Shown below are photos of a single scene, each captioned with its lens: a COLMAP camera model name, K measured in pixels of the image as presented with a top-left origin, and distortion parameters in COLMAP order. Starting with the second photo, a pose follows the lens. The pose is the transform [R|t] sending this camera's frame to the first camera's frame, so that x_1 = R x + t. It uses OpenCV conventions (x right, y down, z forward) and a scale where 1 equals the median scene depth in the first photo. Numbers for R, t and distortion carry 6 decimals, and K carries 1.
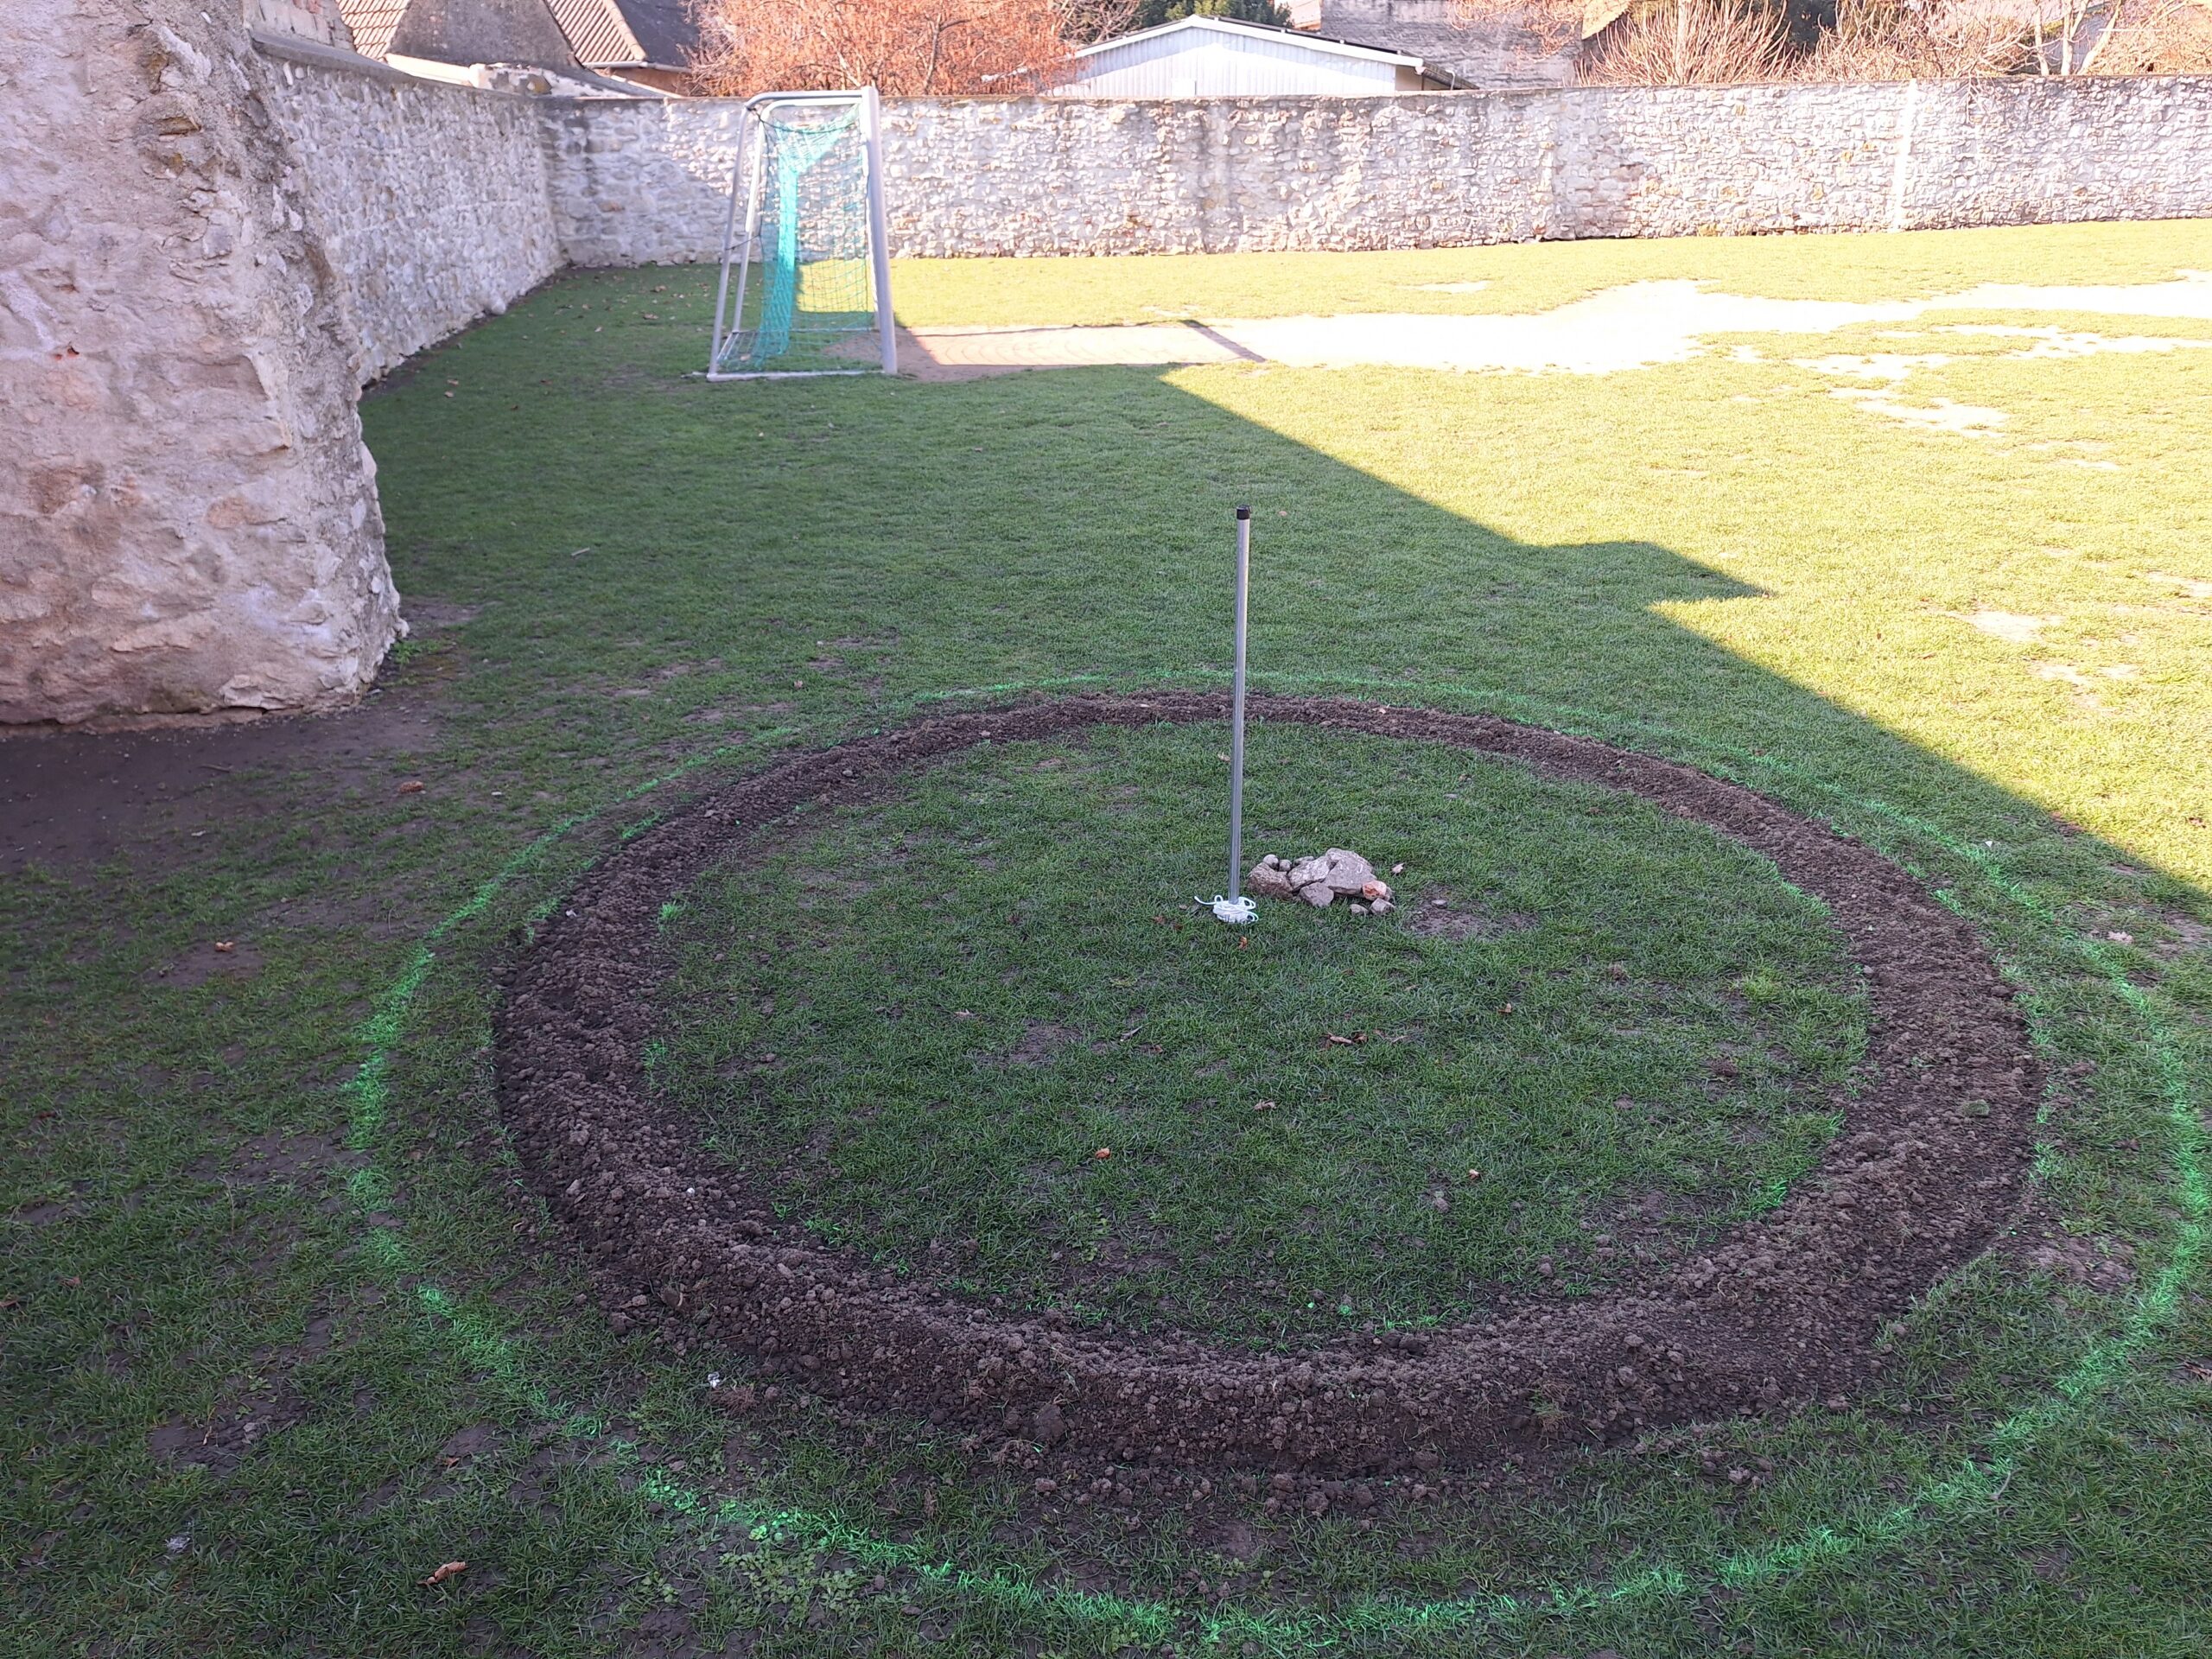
lens RADIAL K [[1584.5, 0, 1076.1], [0, 1584.5, 818.9], [0, 0, 1]] dist [0.040392, -0.024784]
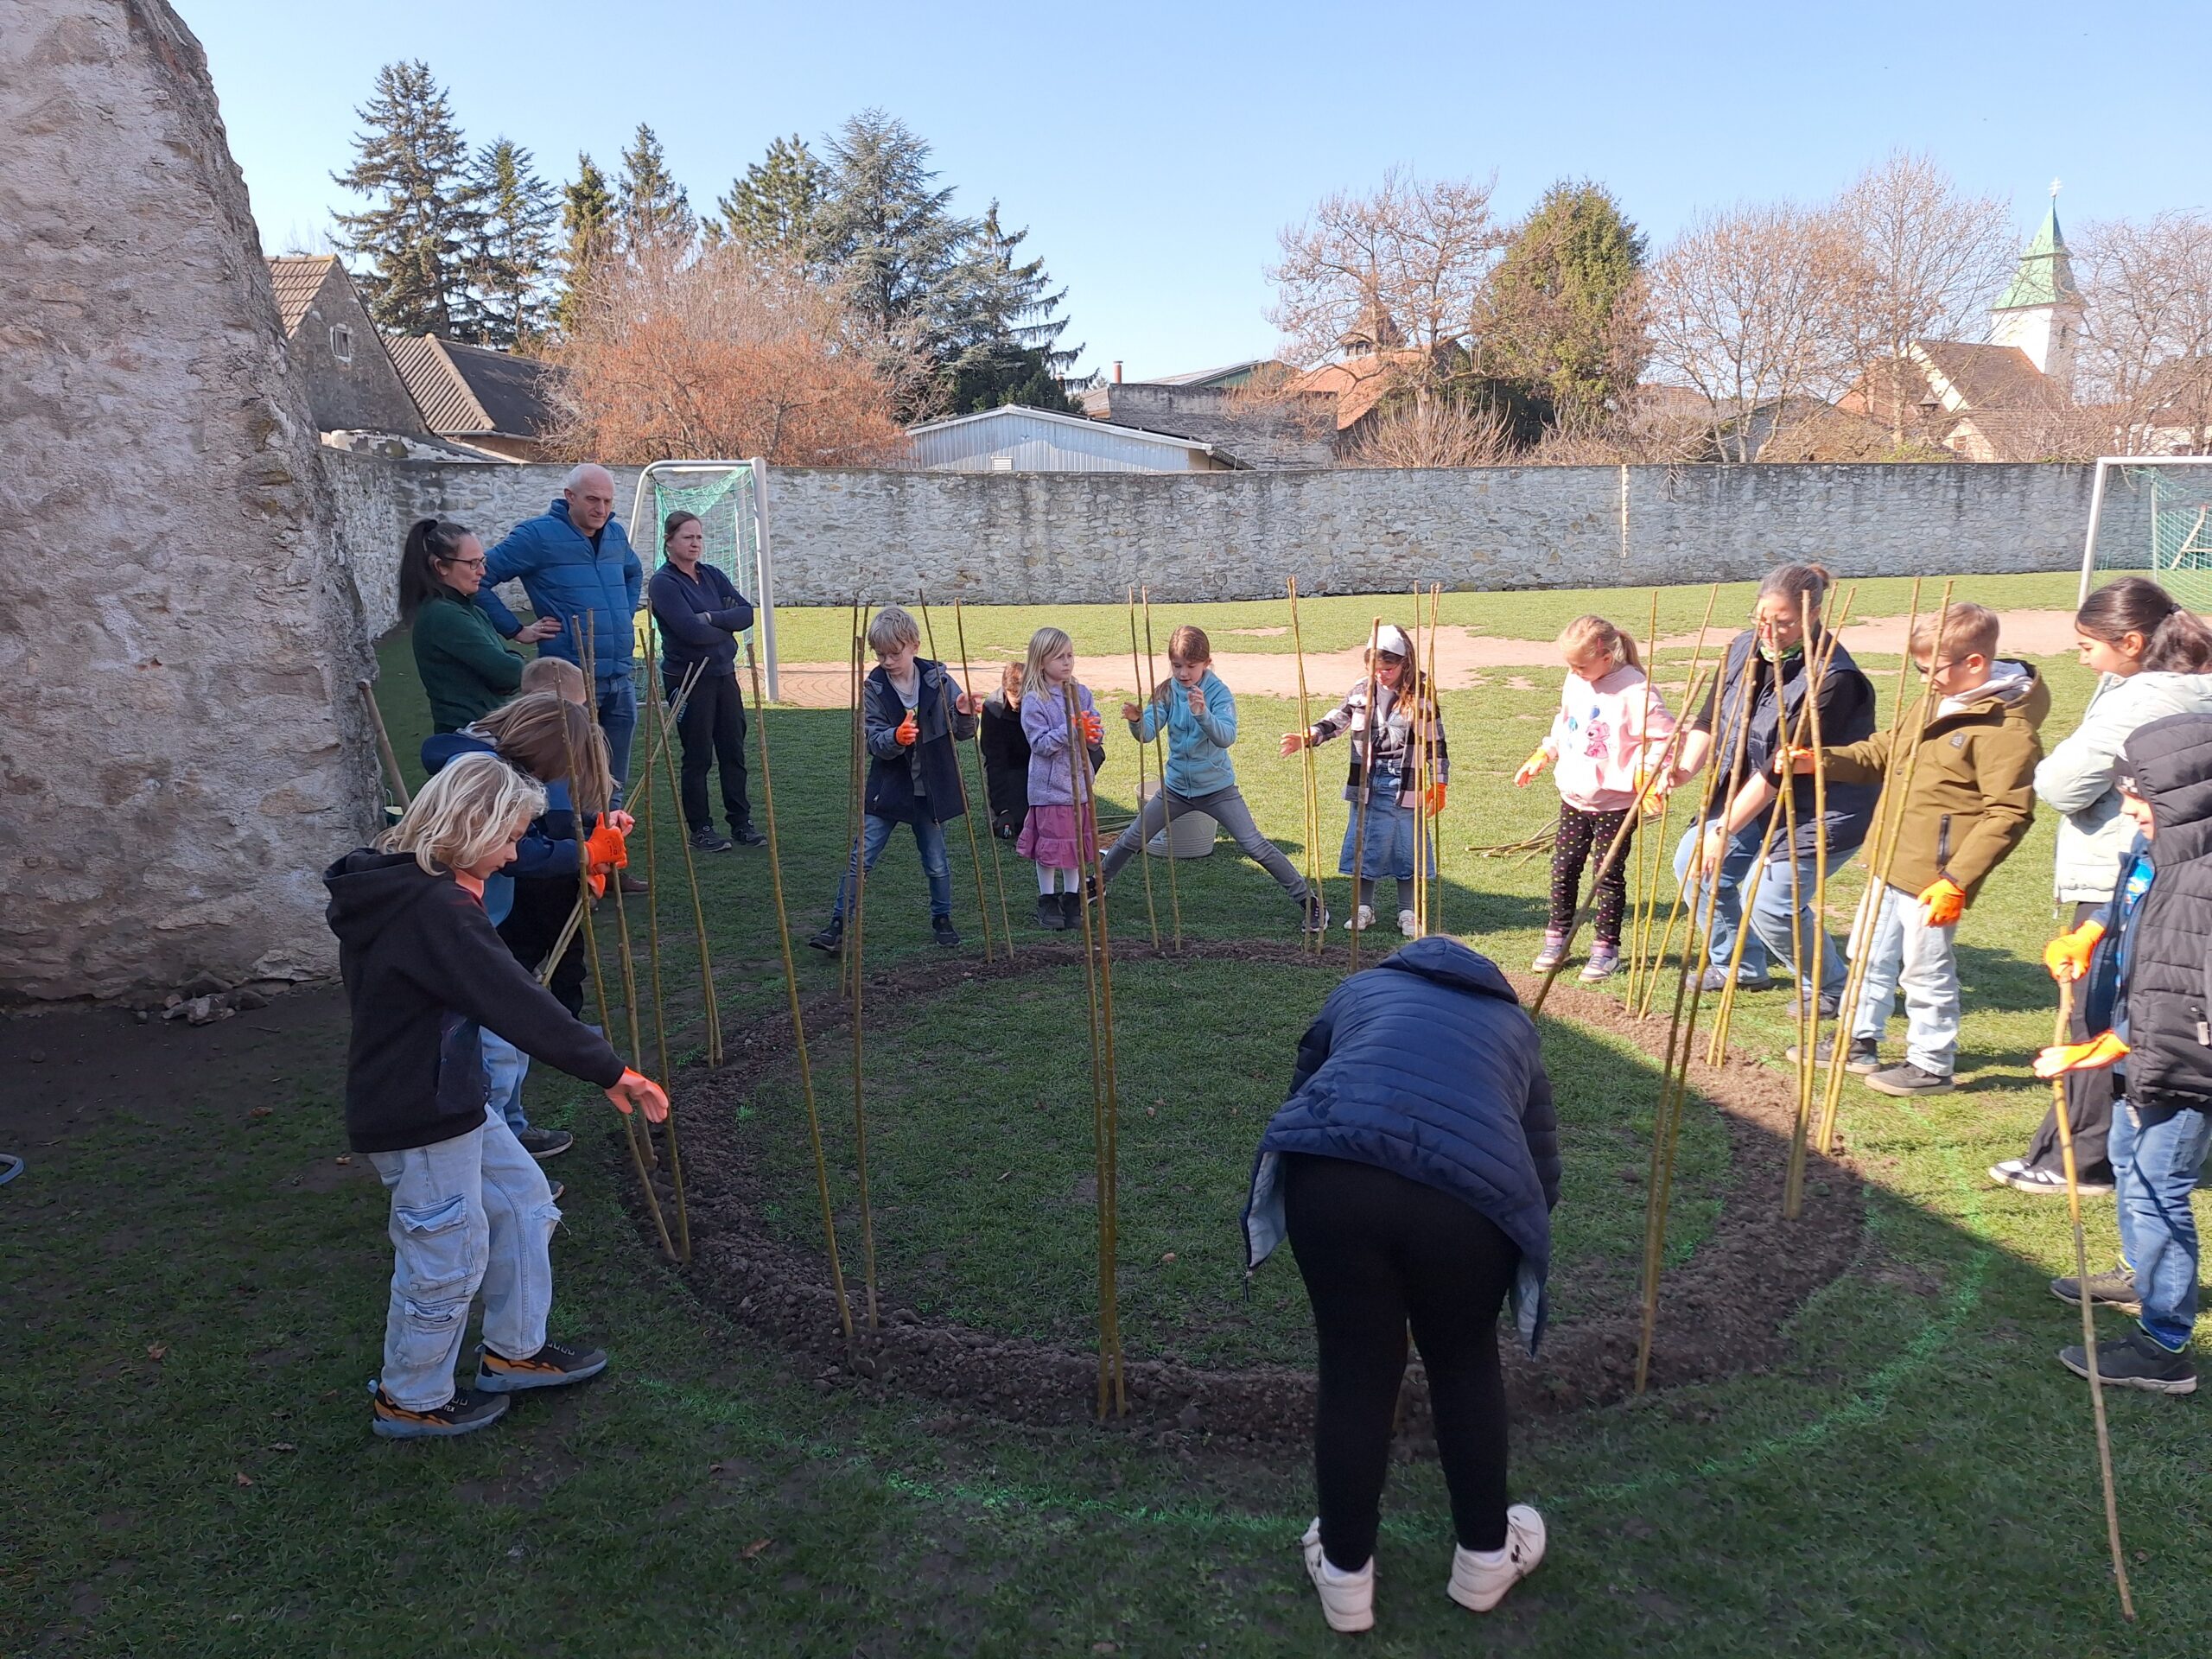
lens RADIAL K [[1558.3, 0, 1106.0], [0, 1558.3, 829.5], [0, 0, 1]] dist [0.118802, -0.124517]
pose [[0.990410, -0.019010, 0.136844, -0.113888], [0.045901, 0.979502, -0.196133, 0.072045], [-0.130310, 0.200533, 0.970982, -0.150534]]
